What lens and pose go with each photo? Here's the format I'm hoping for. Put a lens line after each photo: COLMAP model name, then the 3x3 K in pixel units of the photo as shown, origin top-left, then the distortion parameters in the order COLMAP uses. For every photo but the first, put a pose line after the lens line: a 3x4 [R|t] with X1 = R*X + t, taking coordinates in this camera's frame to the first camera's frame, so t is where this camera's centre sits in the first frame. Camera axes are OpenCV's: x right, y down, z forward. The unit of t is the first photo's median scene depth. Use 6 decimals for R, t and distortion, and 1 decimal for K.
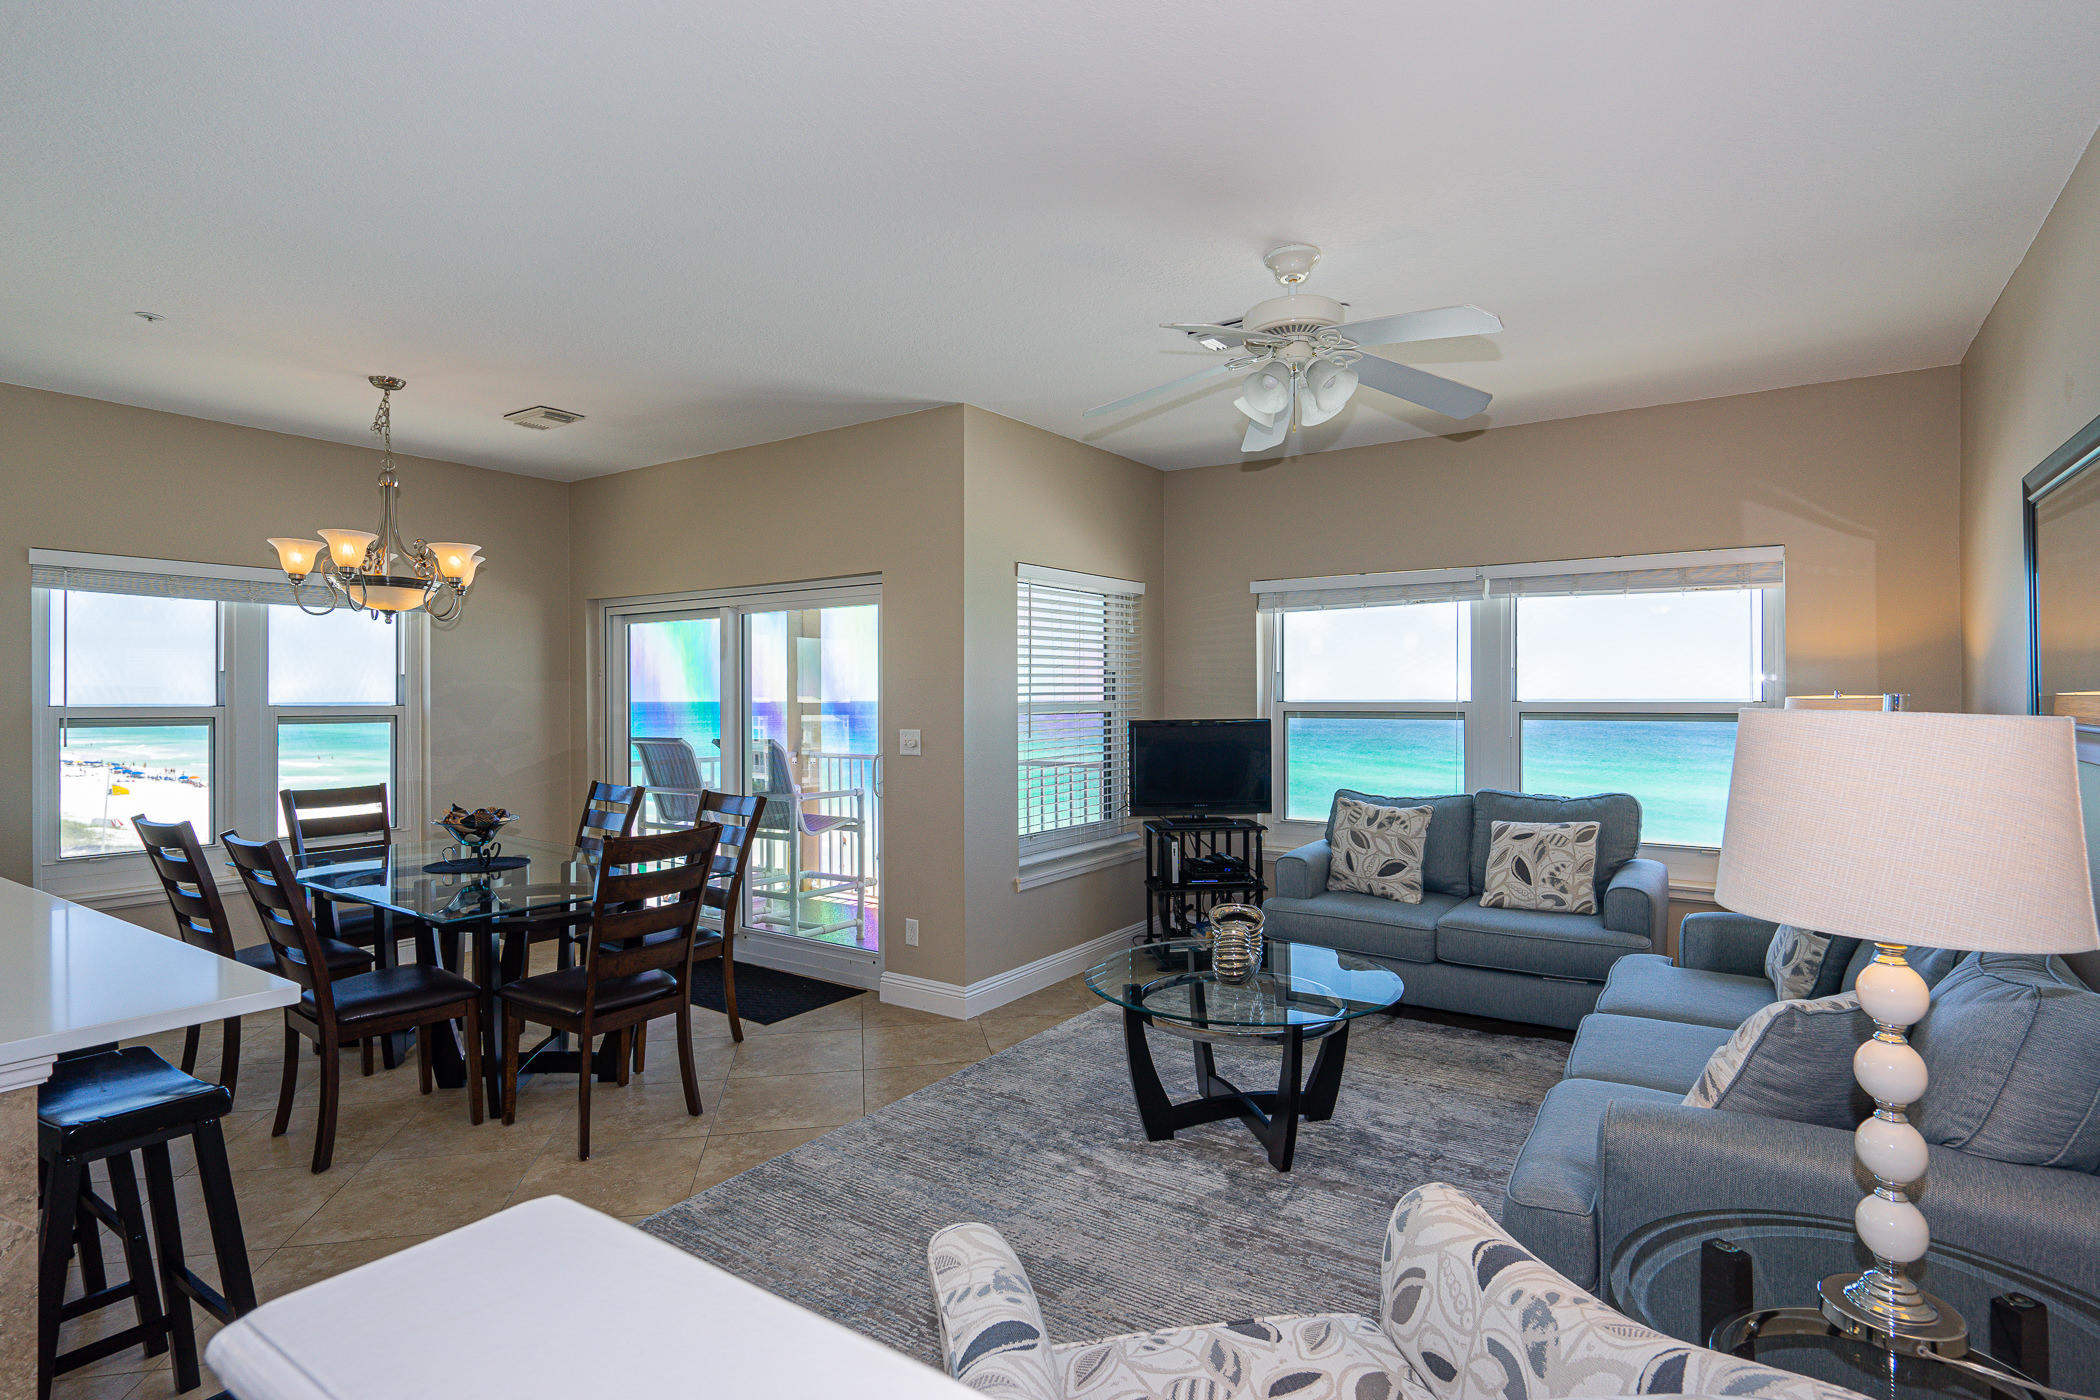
lens RADIAL K [[1038.2, 0, 1054.7], [0, 1038.2, 701.3], [0, 0, 1]] dist [0.001127, 0.001506]
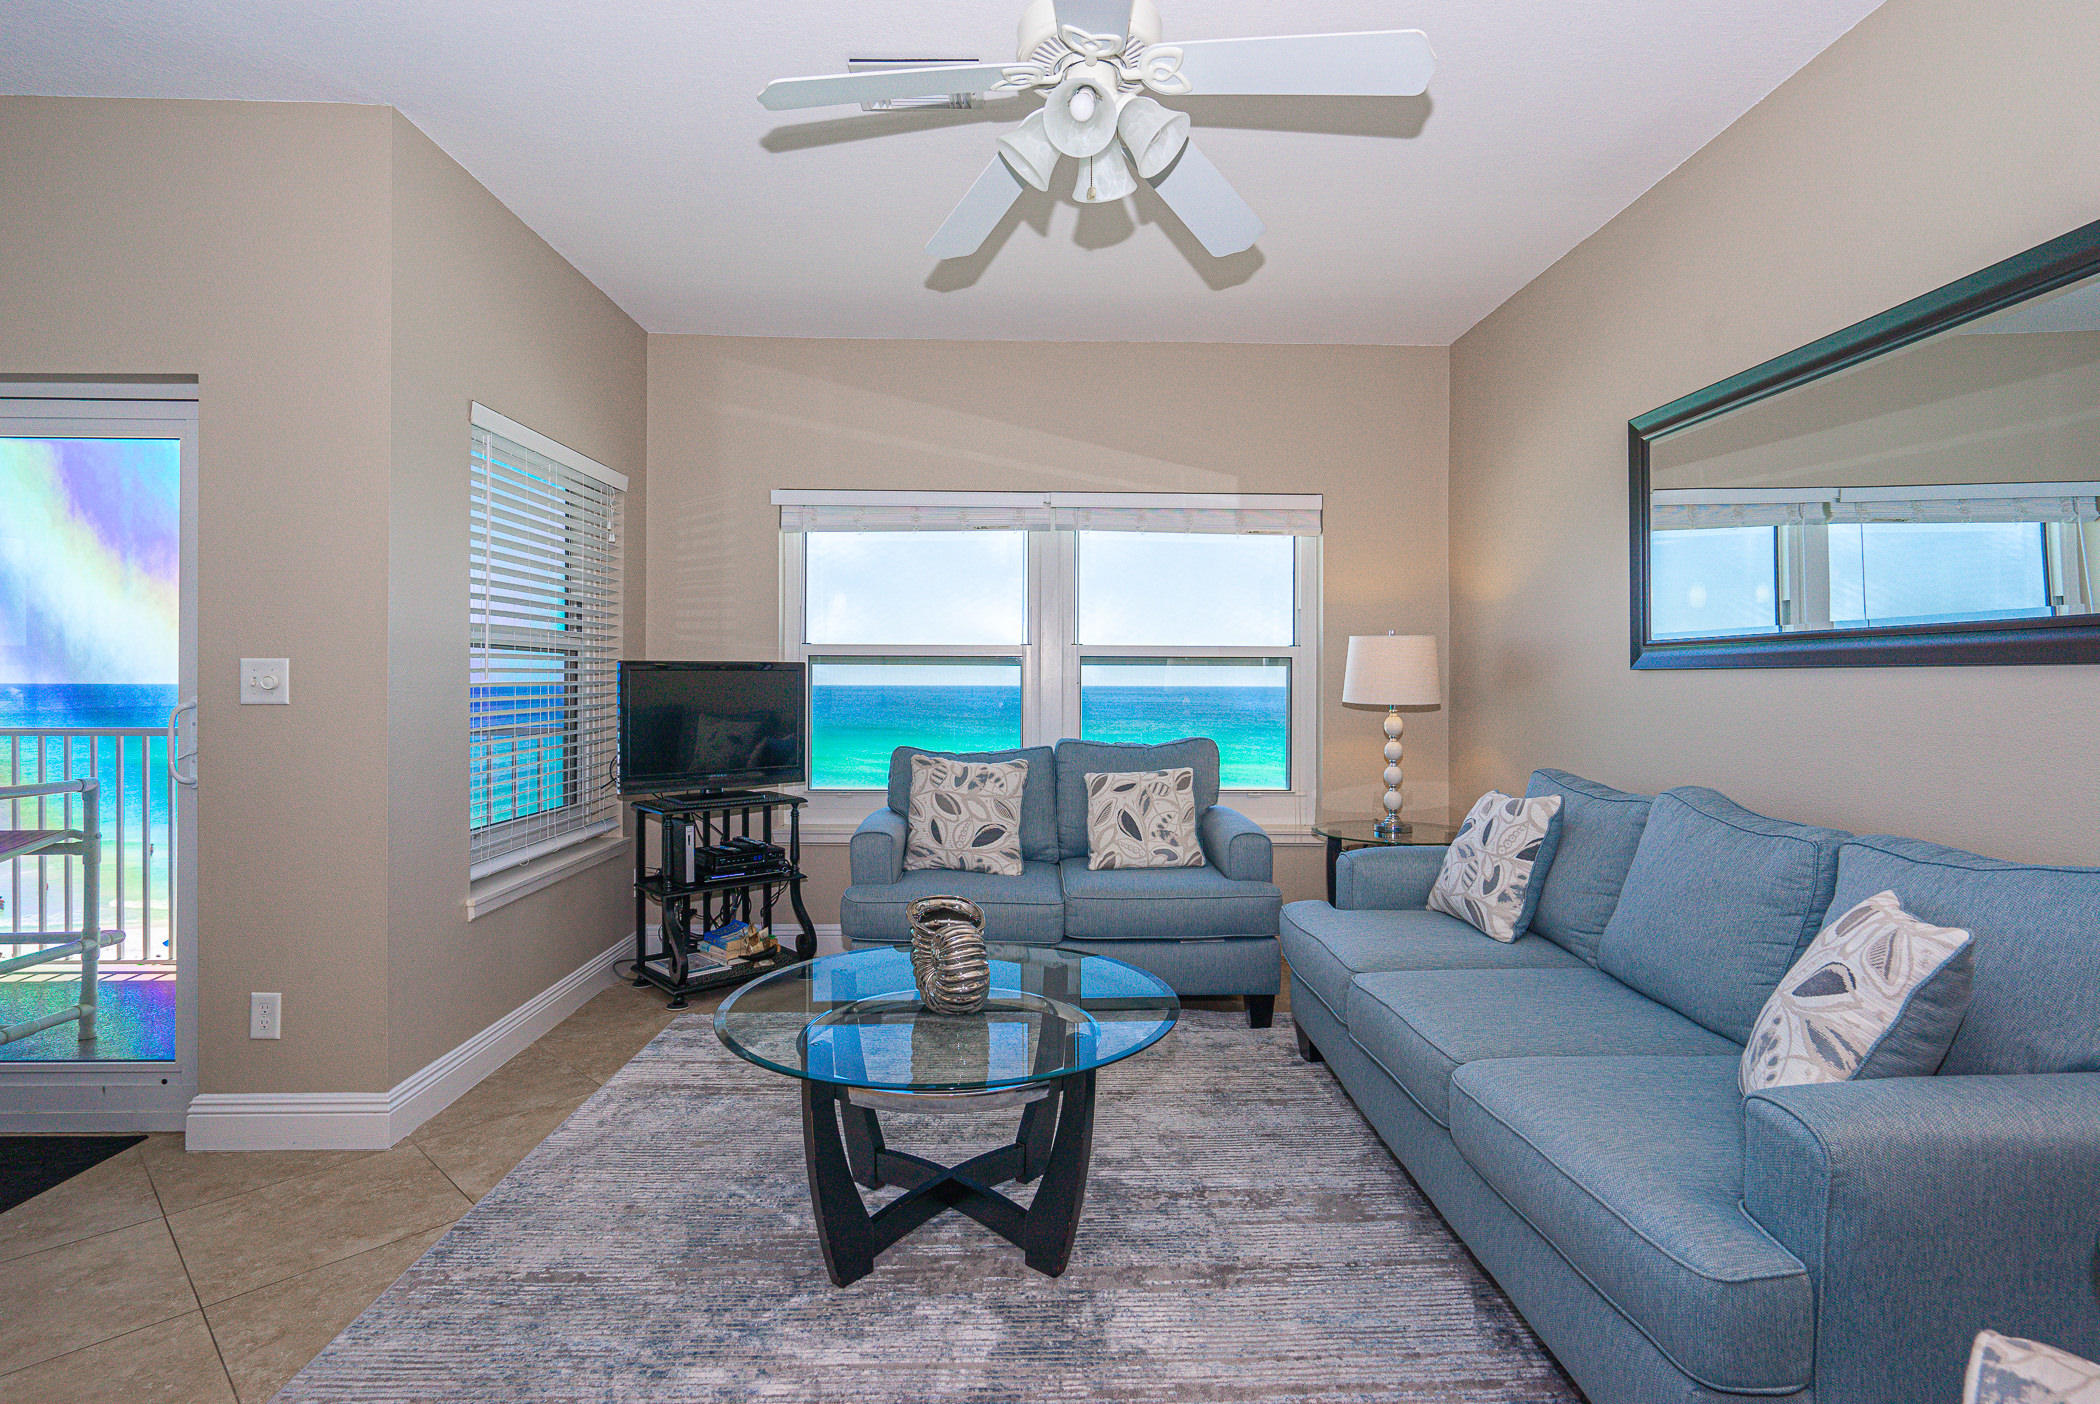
lens RADIAL K [[1045.1, 0, 1050.7], [0, 1045.1, 689.2], [0, 0, 1]] dist [-0.000578, 0.000696]
pose [[0.813195, 0.002827, 0.581985, -0.124097], [-0.004065, 0.999991, 0.000823, 0.043327], [-0.581977, -0.003035, 0.813199, 0.294917]]
